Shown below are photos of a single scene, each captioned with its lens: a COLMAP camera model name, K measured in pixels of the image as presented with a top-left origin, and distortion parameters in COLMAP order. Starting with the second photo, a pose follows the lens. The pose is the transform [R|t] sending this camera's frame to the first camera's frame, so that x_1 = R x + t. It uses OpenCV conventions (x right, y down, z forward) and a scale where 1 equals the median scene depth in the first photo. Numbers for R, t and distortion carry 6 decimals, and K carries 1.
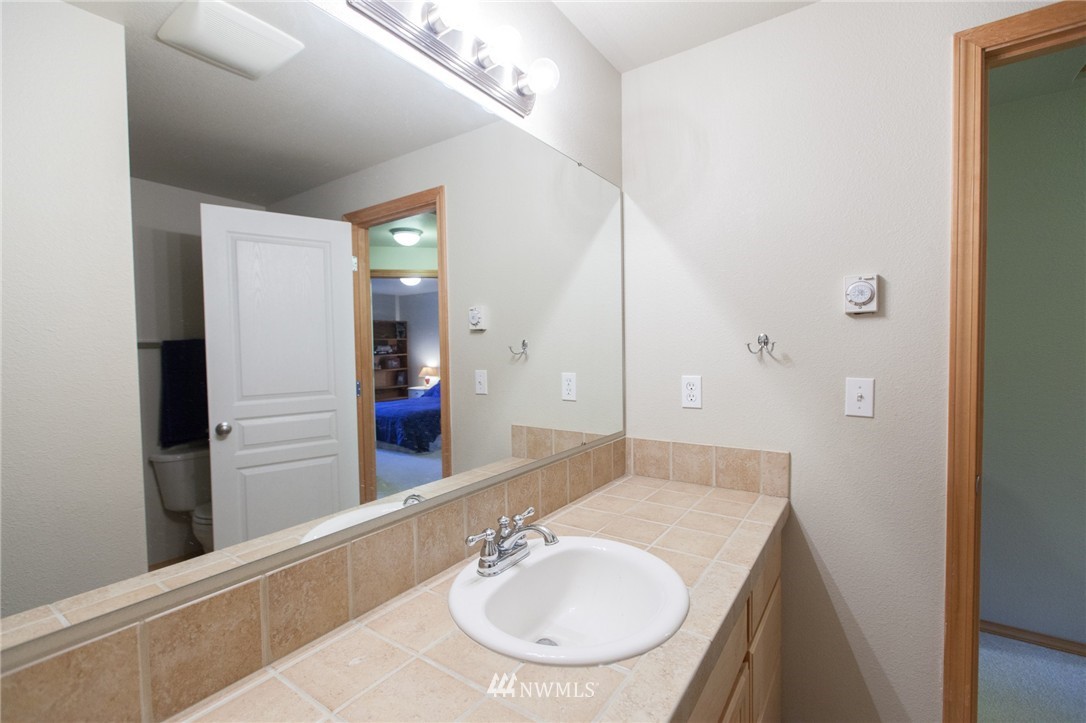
lens RADIAL K [[479.0, 0, 540.5], [0, 479.0, 361.5], [0, 0, 1]] dist [0.002003, -0.000073]
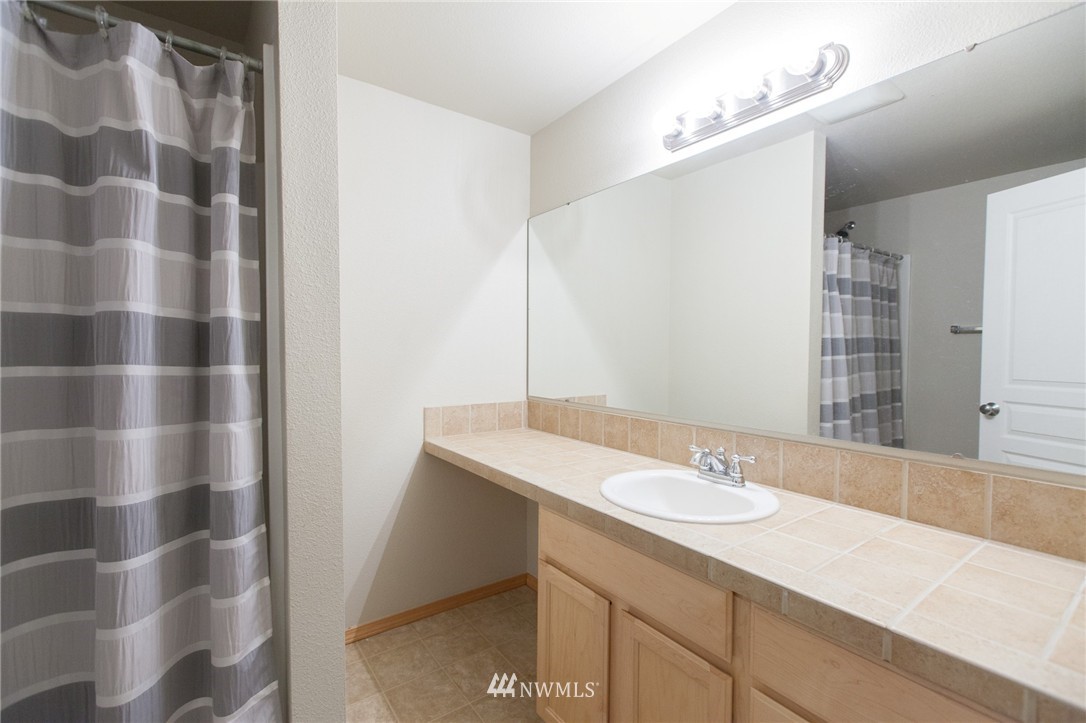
lens RADIAL K [[479.0, 0, 540.5], [0, 479.0, 361.5], [0, 0, 1]] dist [0.002003, -0.000073]
pose [[-0.328794, 0.045479, -0.943306, 1.001880], [-0.024533, 0.998091, 0.056672, 0.009006], [0.944083, 0.041776, -0.327050, 0.693050]]
